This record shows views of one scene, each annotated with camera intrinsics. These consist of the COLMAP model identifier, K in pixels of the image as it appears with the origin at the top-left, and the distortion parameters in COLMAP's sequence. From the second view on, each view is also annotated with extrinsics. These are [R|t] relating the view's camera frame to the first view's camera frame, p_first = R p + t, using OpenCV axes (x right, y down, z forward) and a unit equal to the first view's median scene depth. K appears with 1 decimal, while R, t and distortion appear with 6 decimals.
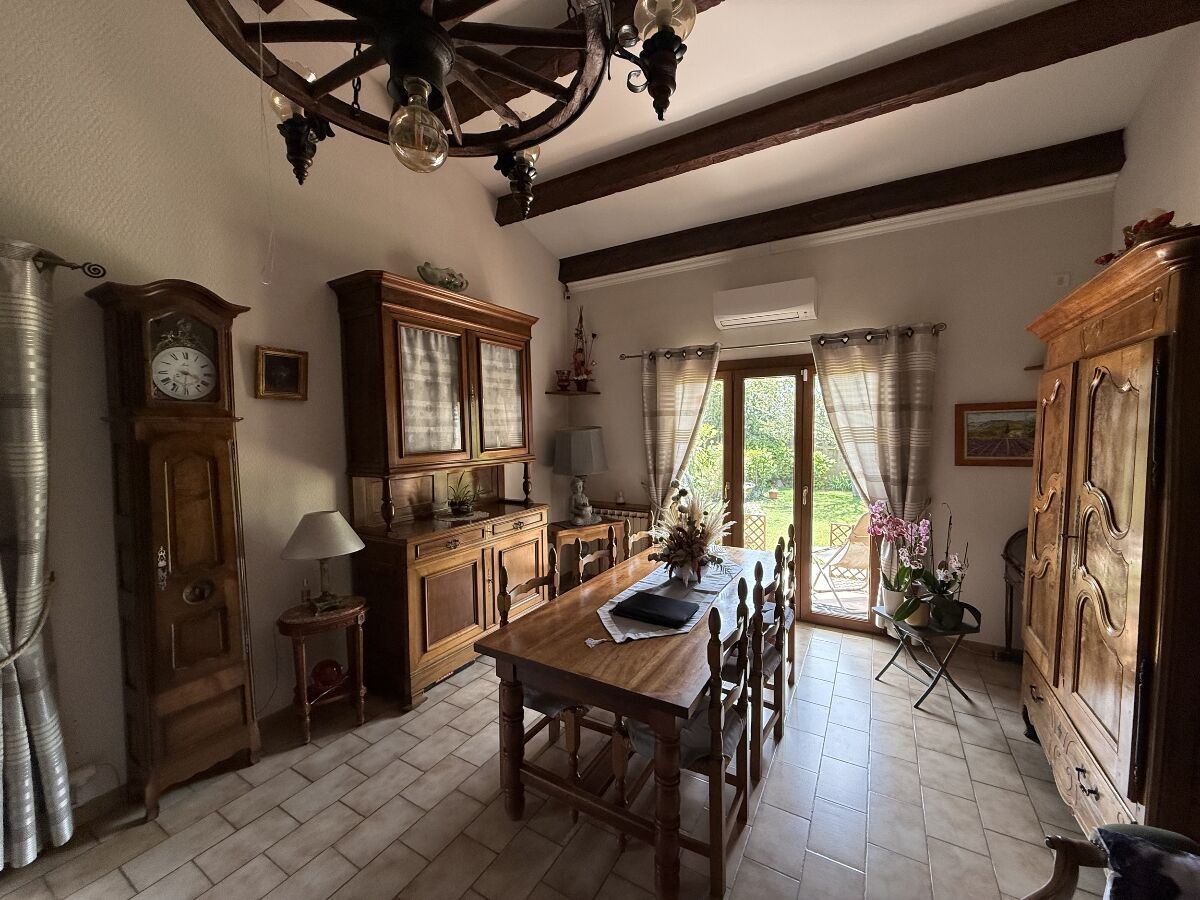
lens RADIAL K [[475.5, 0, 599.3], [0, 475.5, 451.0], [0, 0, 1]] dist [0.001308, -0.000271]
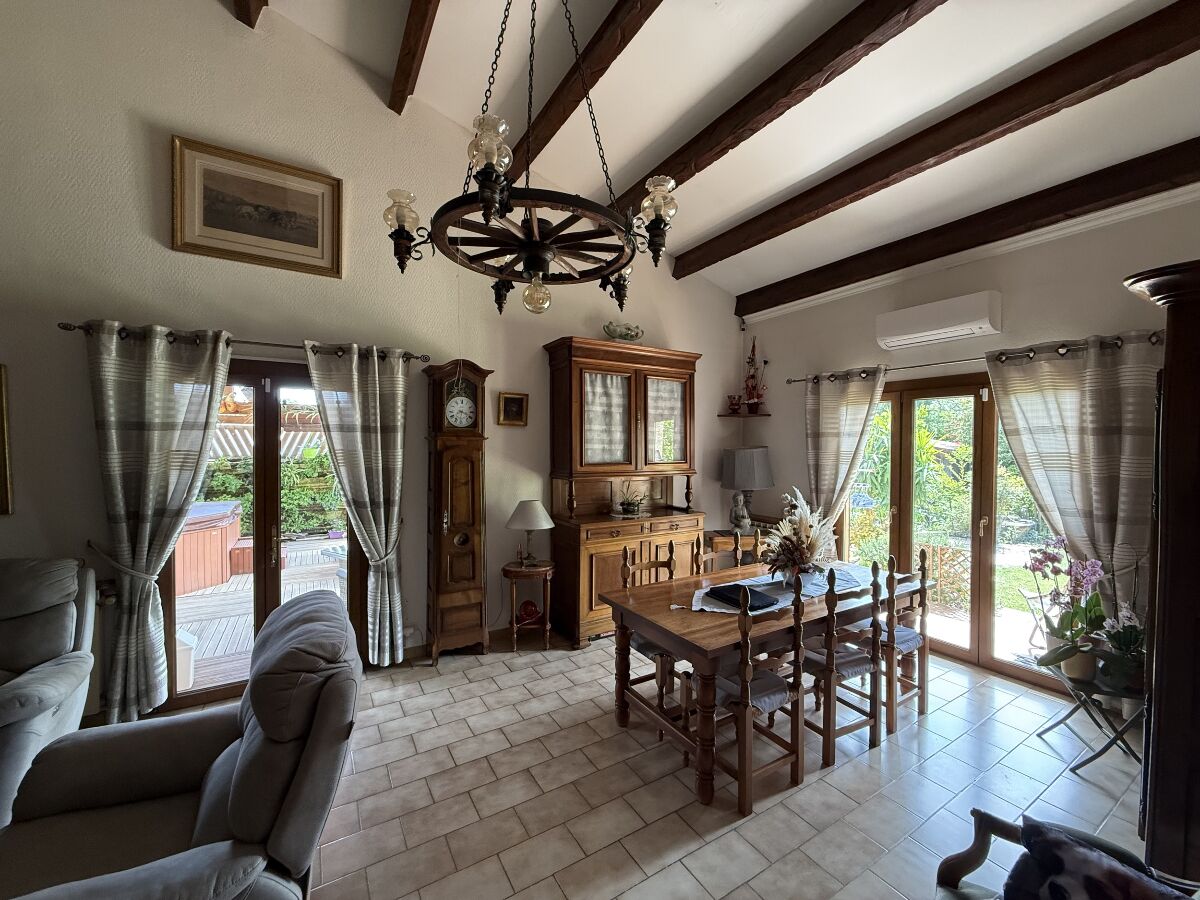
lens RADIAL K [[475.5, 0, 598.7], [0, 475.5, 452.4], [0, 0, 1]] dist [0.001308, -0.000271]
pose [[0.882334, 0.024174, -0.470002, 0.287868], [-0.039612, 0.998951, -0.022983, 0.003164], [0.468954, 0.038896, 0.882366, -0.212195]]
